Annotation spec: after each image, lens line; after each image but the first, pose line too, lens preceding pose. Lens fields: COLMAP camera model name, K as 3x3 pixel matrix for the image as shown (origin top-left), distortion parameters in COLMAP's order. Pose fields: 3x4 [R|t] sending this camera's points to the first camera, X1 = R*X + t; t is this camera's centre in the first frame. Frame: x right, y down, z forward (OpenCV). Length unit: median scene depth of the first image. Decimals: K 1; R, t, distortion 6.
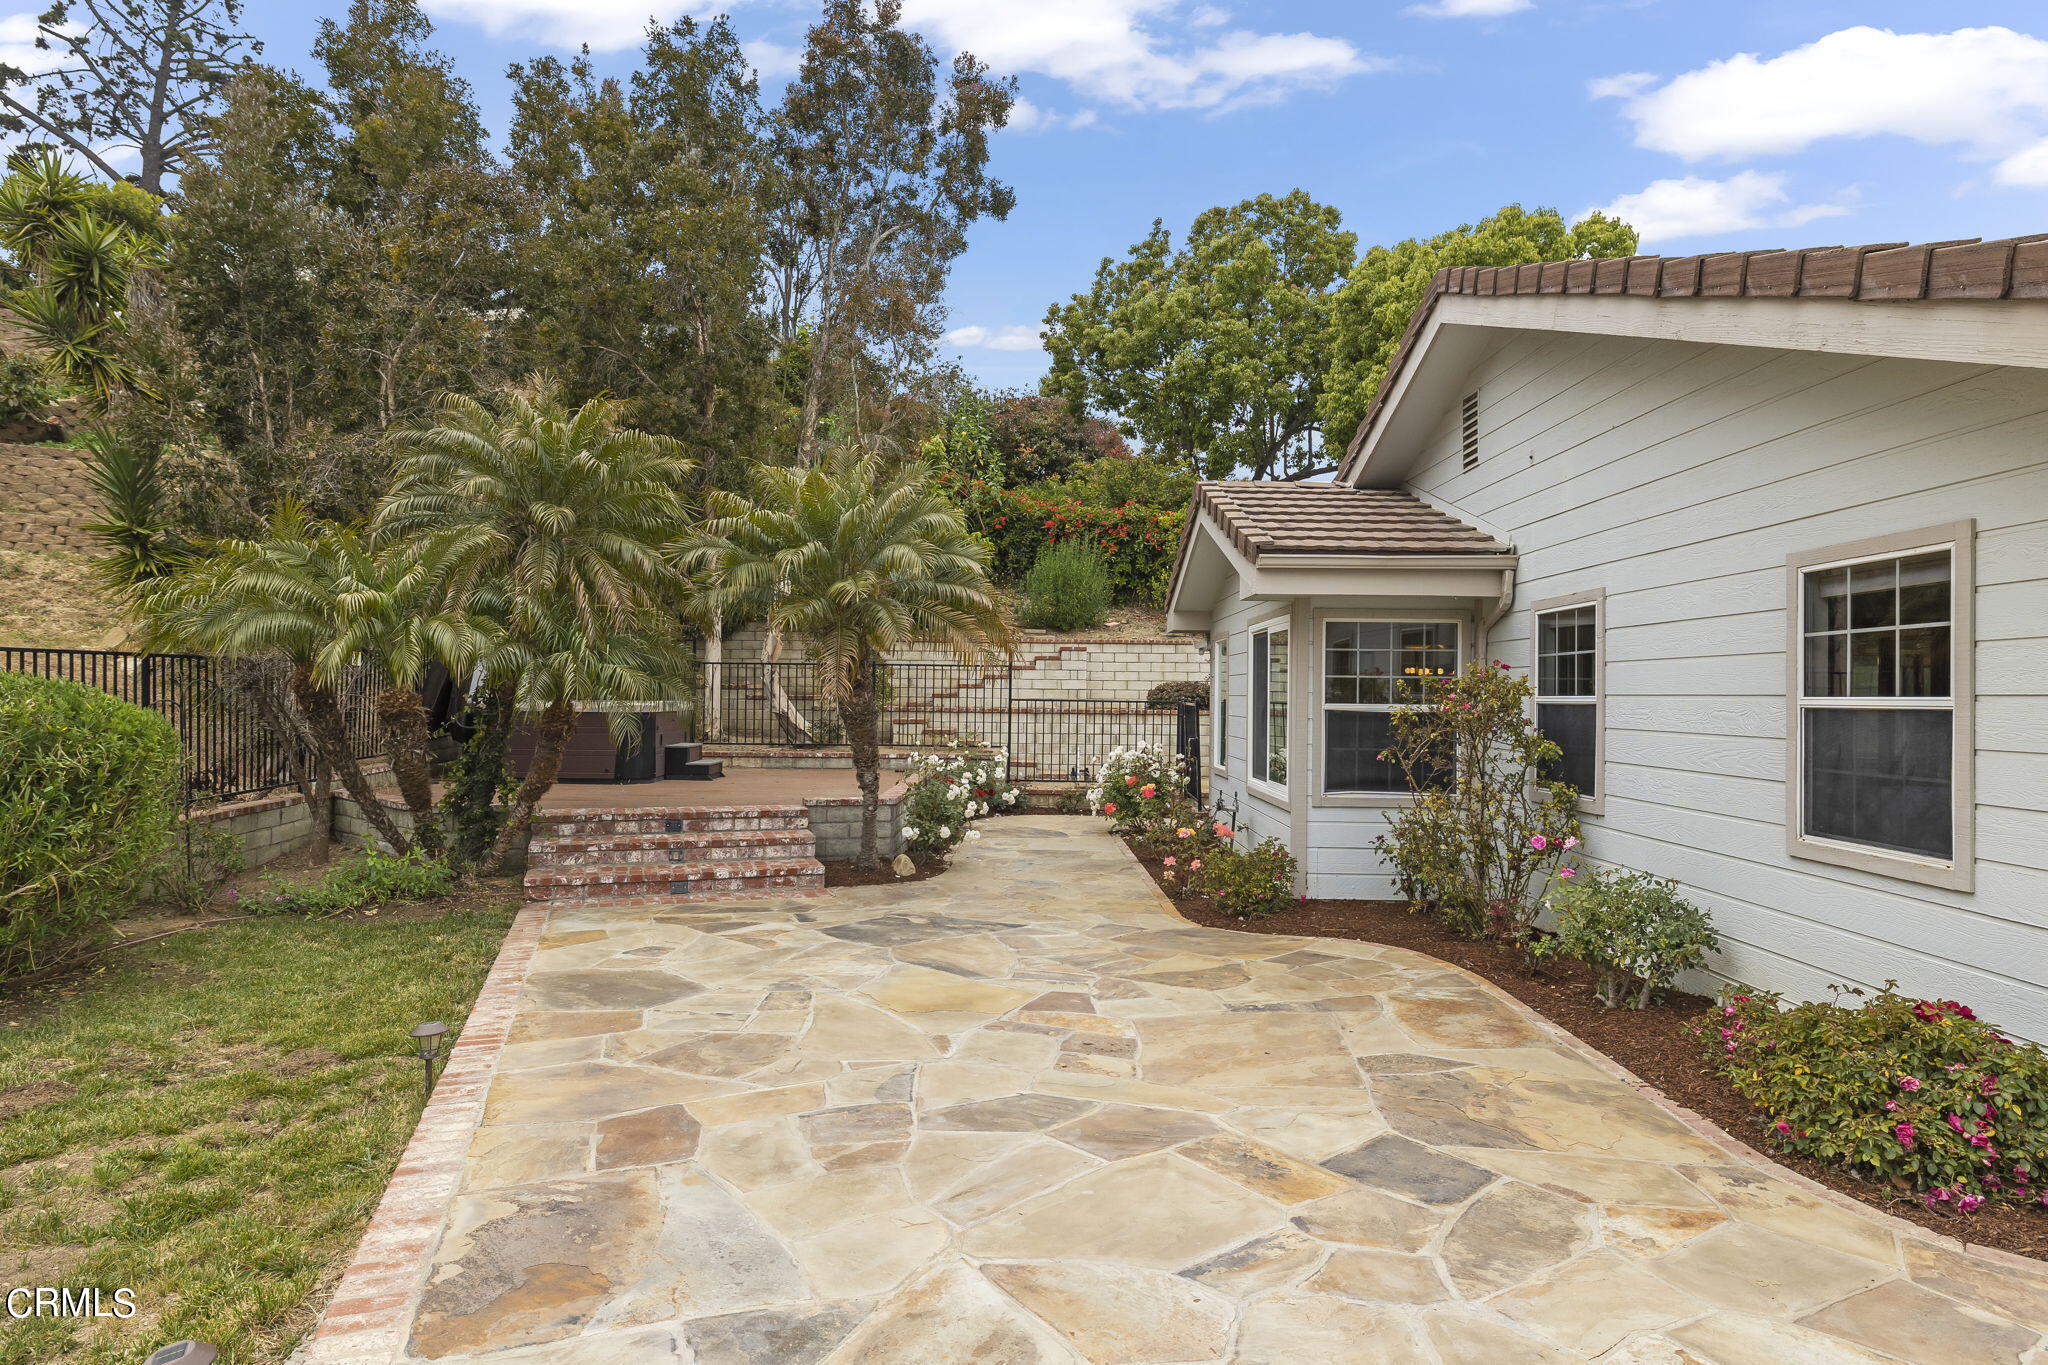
lens RADIAL K [[1090.8, 0, 1024.0], [0, 1090.8, 682.5], [0, 0, 1]] dist [-0.000678, 0.000051]
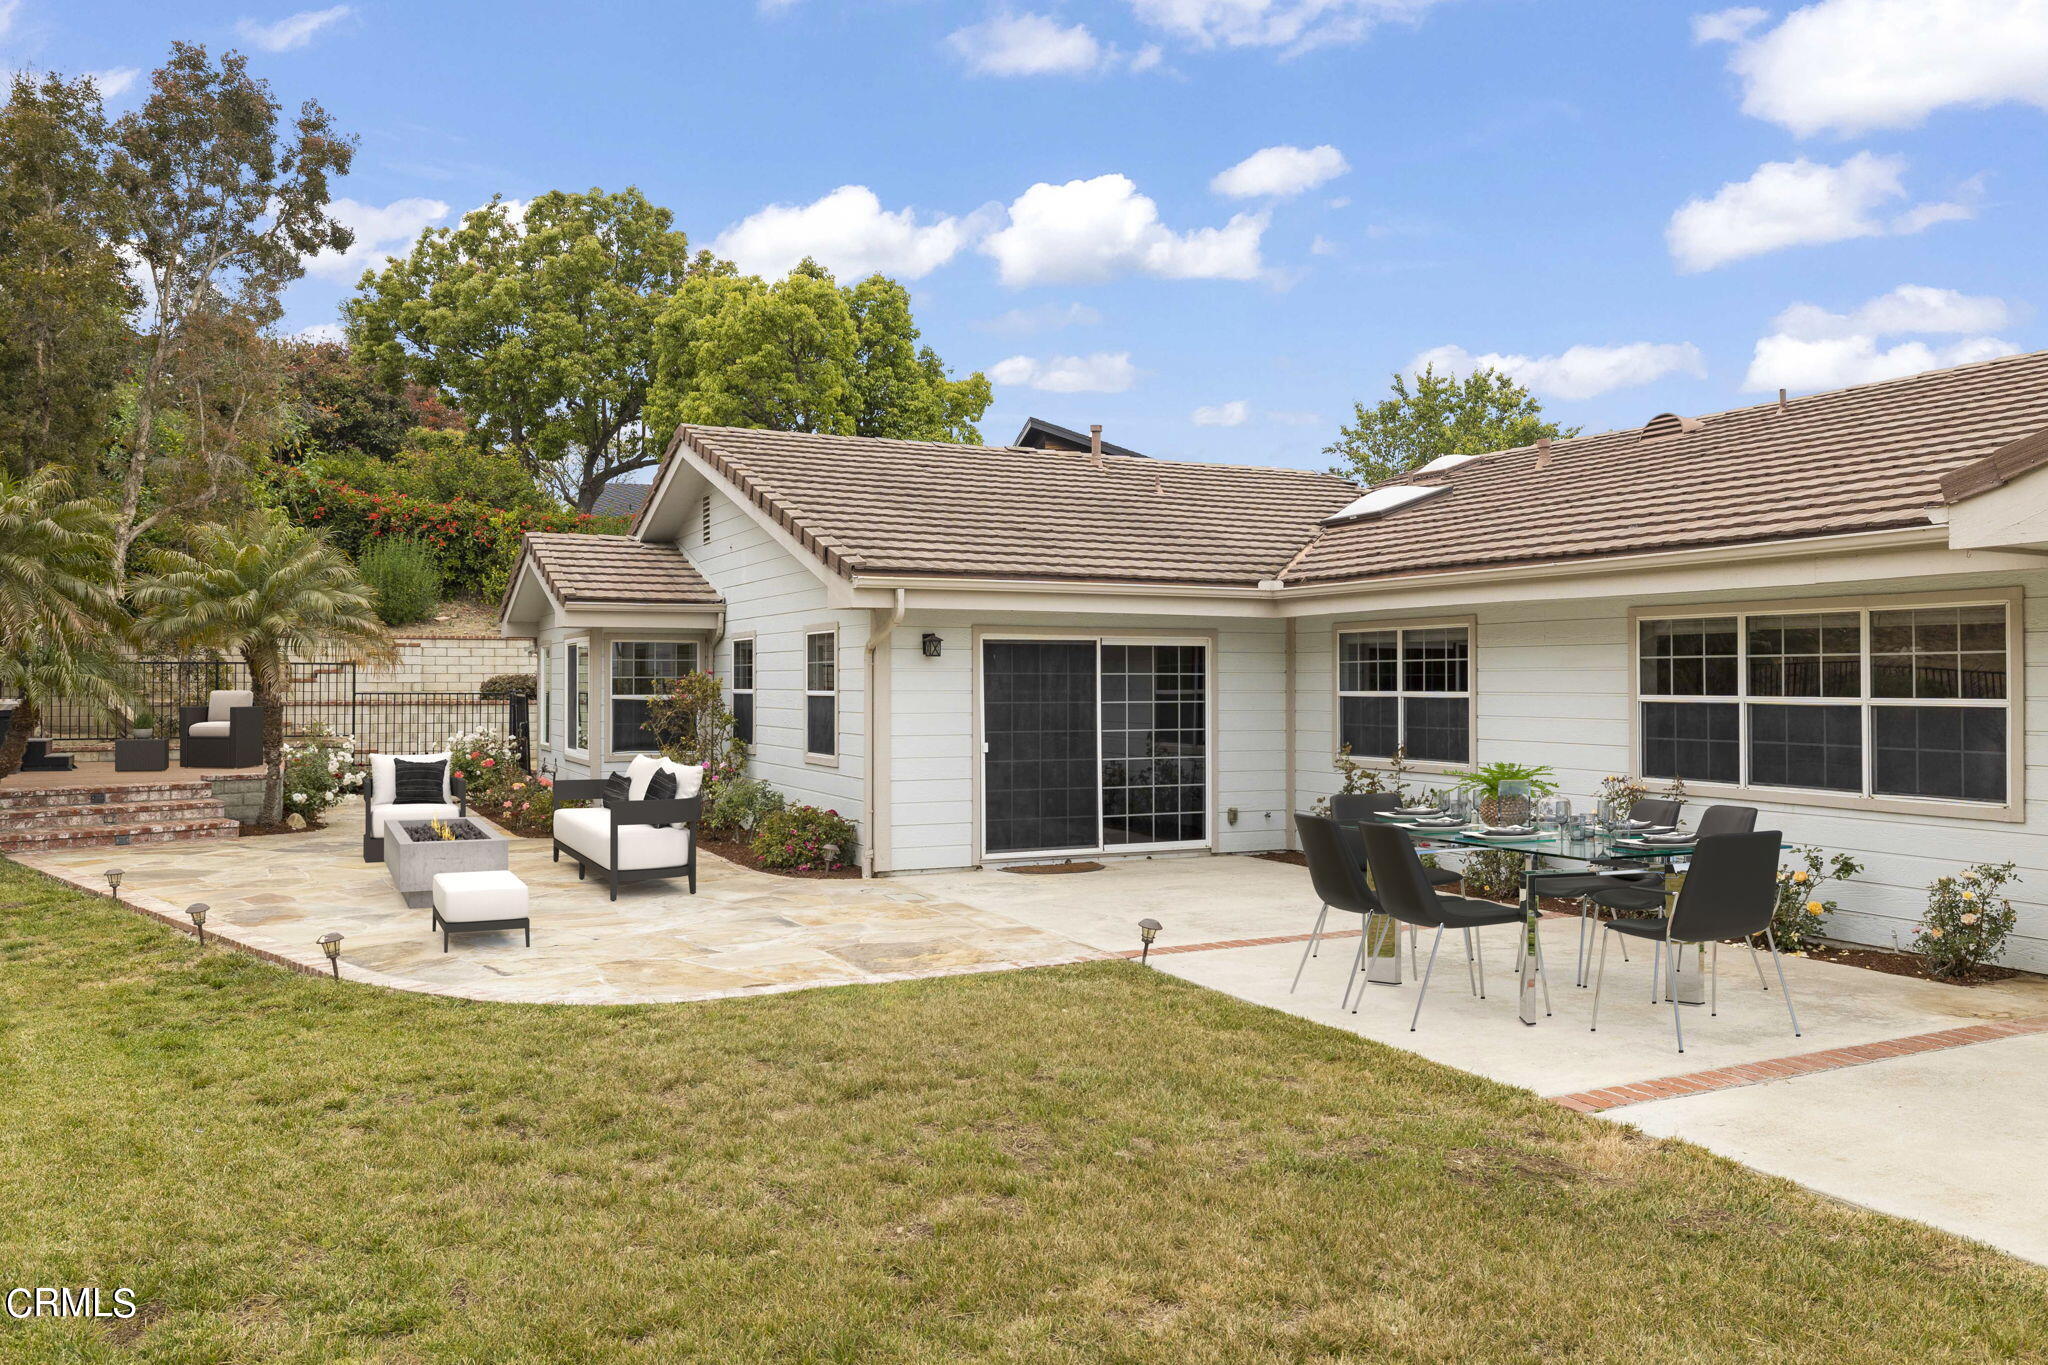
lens RADIAL K [[1432.3, 0, 985.5], [0, 1432.3, 670.7], [0, 0, 1]] dist [-0.004514, 0.004234]
pose [[0.893260, -0.005993, 0.449500, -0.093554], [0.003088, 0.999969, 0.007196, -0.016201], [-0.449529, -0.005040, 0.893251, -0.601984]]
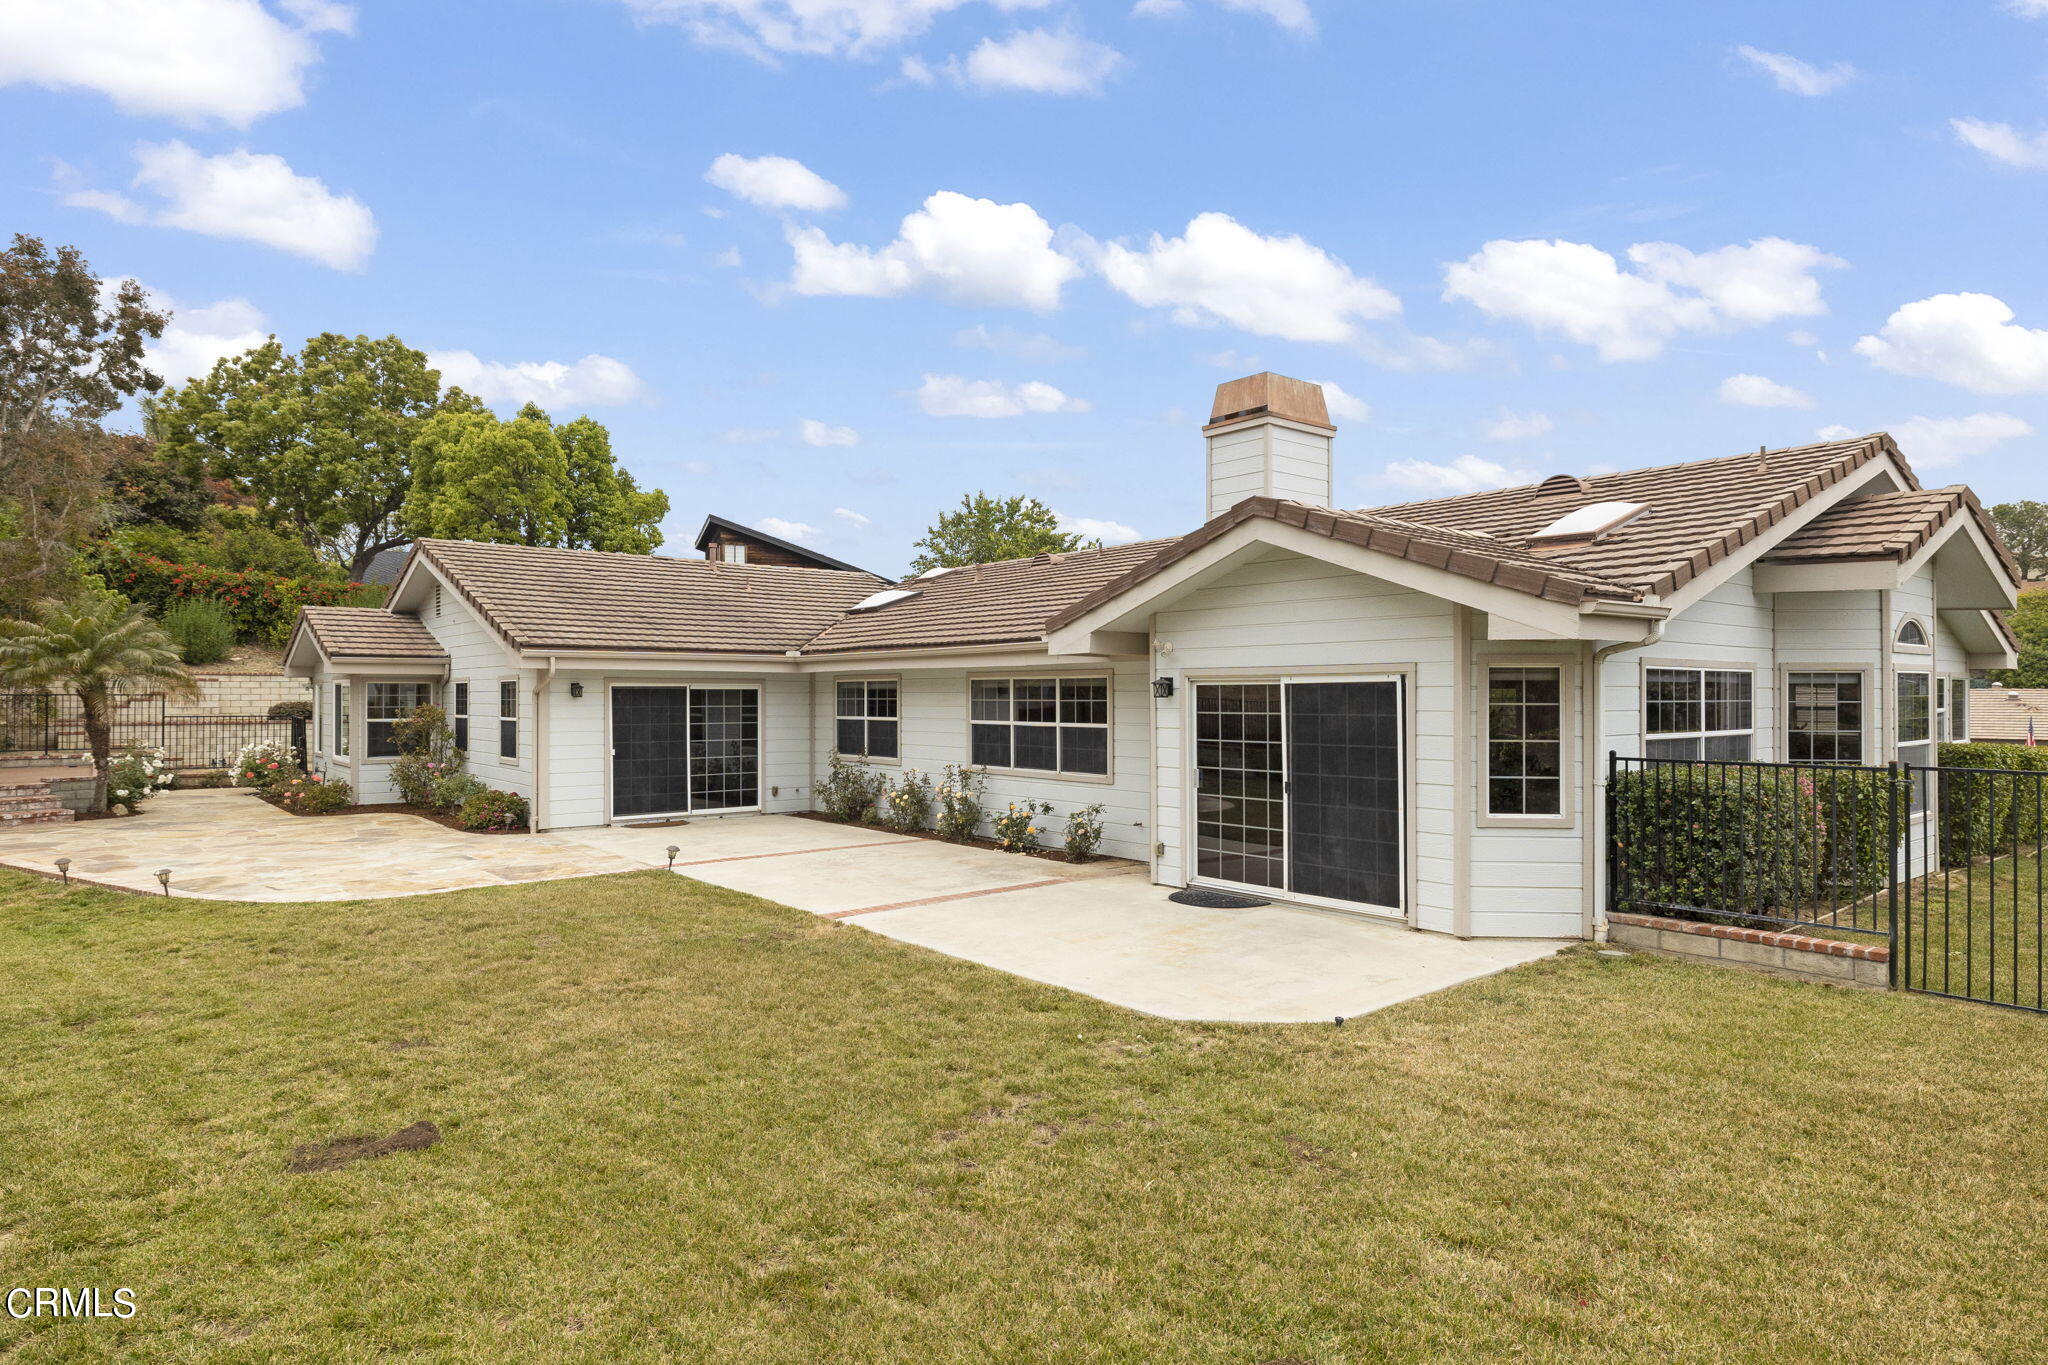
lens RADIAL K [[1074.4, 0, 975.2], [0, 1074.4, 686.4], [0, 0, 1]] dist [-0.000531, -0.001101]
pose [[0.760249, -0.004075, 0.649619, -0.124696], [-0.000023, 0.999980, 0.006300, -0.036263], [-0.649632, -0.004805, 0.760234, -0.883455]]
